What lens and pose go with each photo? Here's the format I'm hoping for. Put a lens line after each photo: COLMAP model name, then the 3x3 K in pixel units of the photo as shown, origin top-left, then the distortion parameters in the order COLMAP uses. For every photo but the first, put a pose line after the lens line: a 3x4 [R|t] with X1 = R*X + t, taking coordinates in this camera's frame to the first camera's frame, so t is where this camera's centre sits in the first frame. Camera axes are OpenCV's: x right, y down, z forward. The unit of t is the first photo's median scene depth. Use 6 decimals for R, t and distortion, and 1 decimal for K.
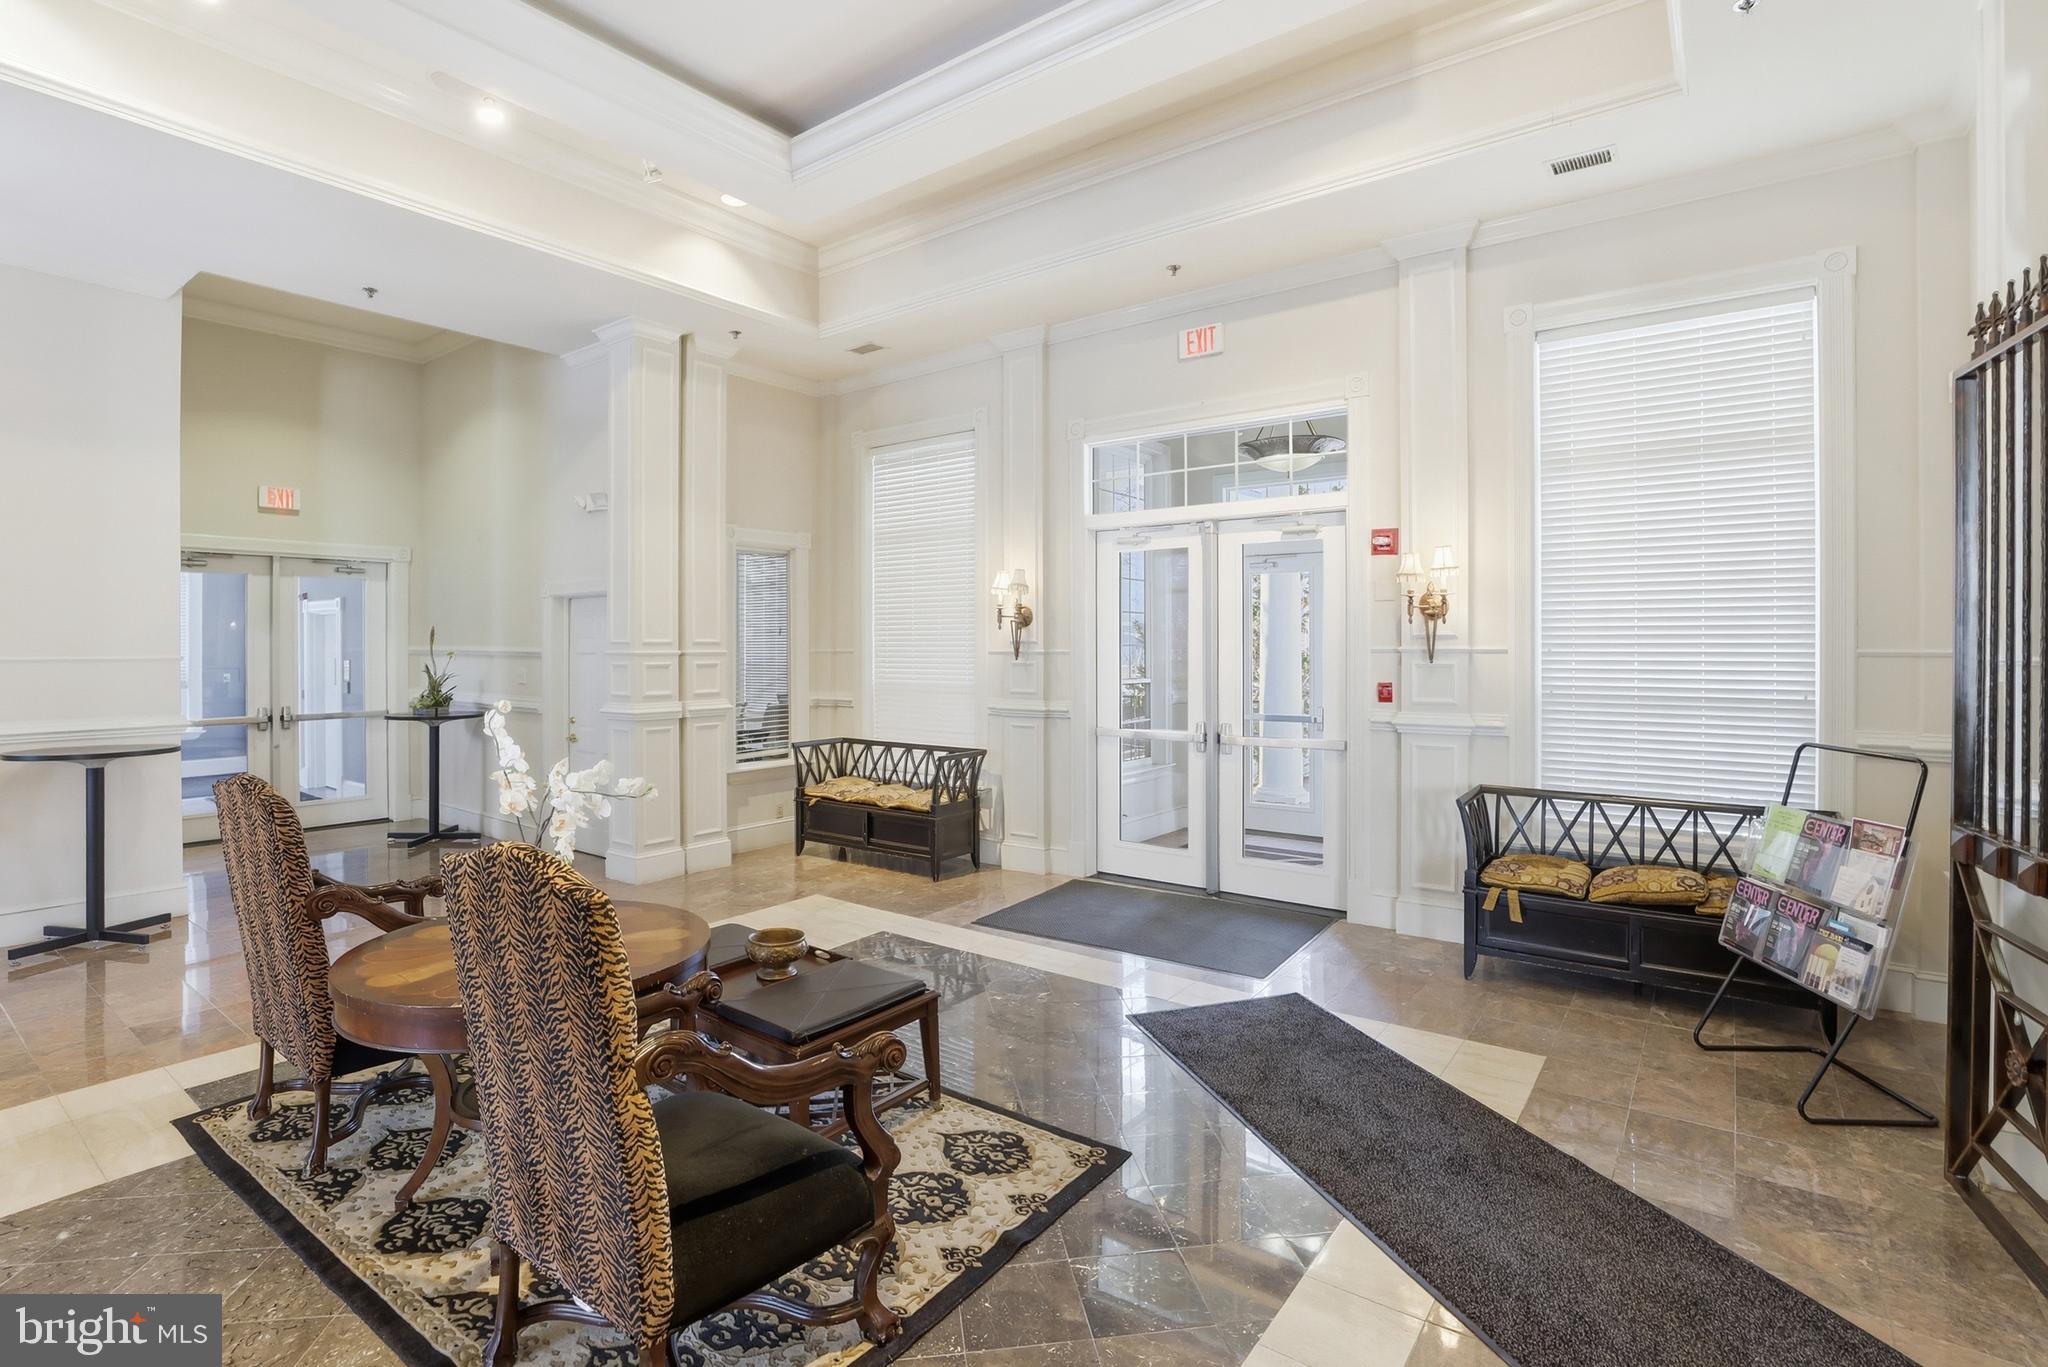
lens RADIAL K [[965.7, 0, 1024.5], [0, 965.7, 667.1], [0, 0, 1]] dist [-0.000230, -0.000012]
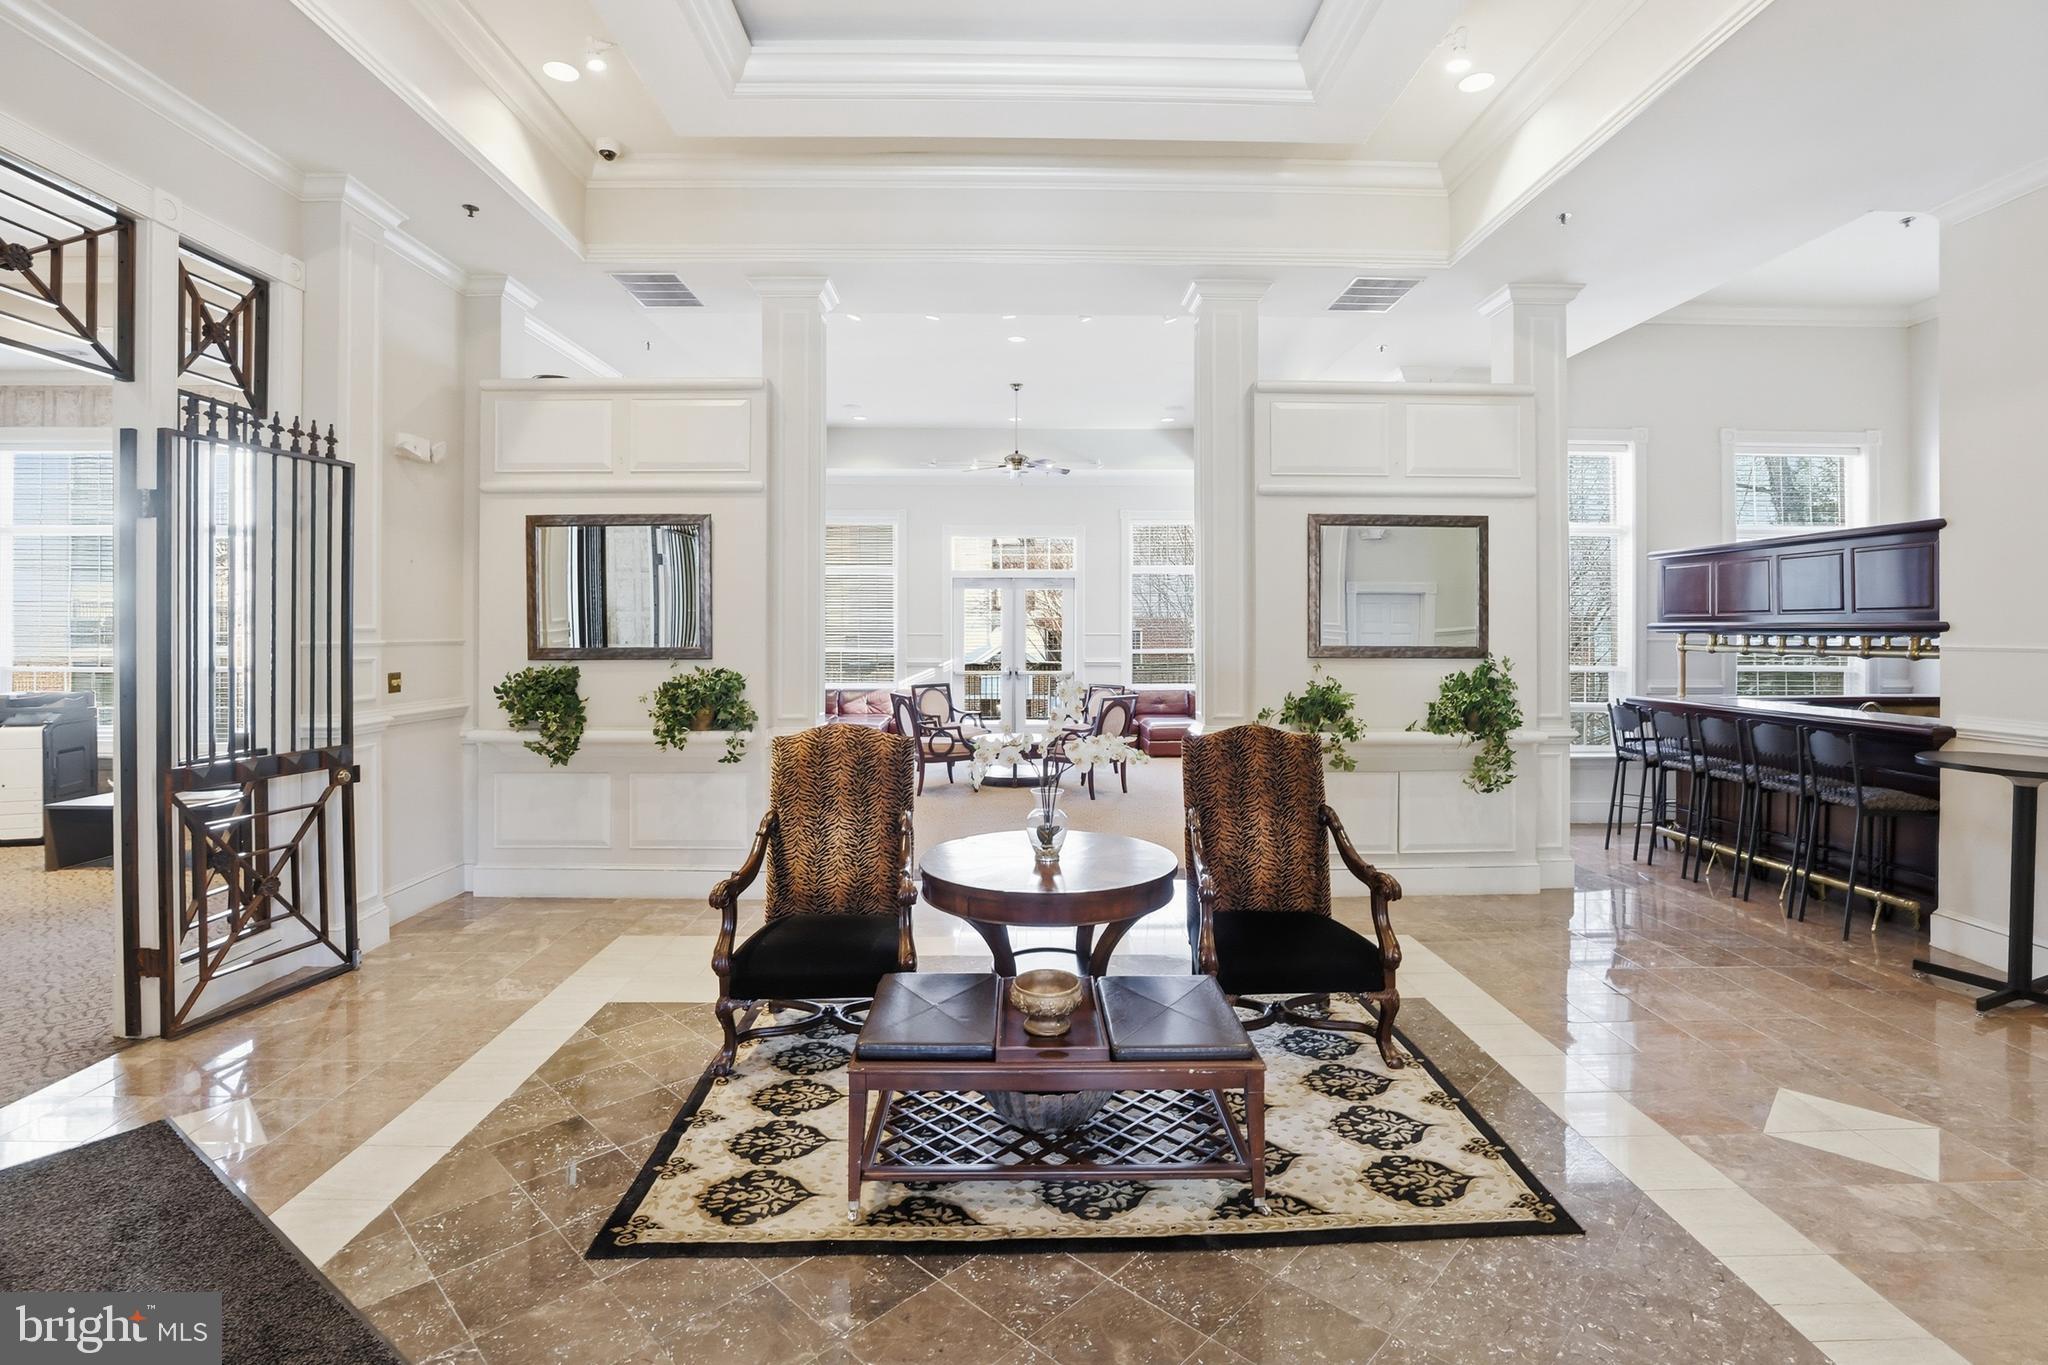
lens RADIAL K [[965.7, 0, 1000.8], [0, 965.7, 628.9], [0, 0, 1]] dist [-0.000230, -0.000012]
pose [[-0.804644, 0.000007, -0.593757, 0.317075], [-0.007518, 0.999920, 0.010200, -0.043365], [0.593710, 0.012671, -0.804579, 1.887500]]
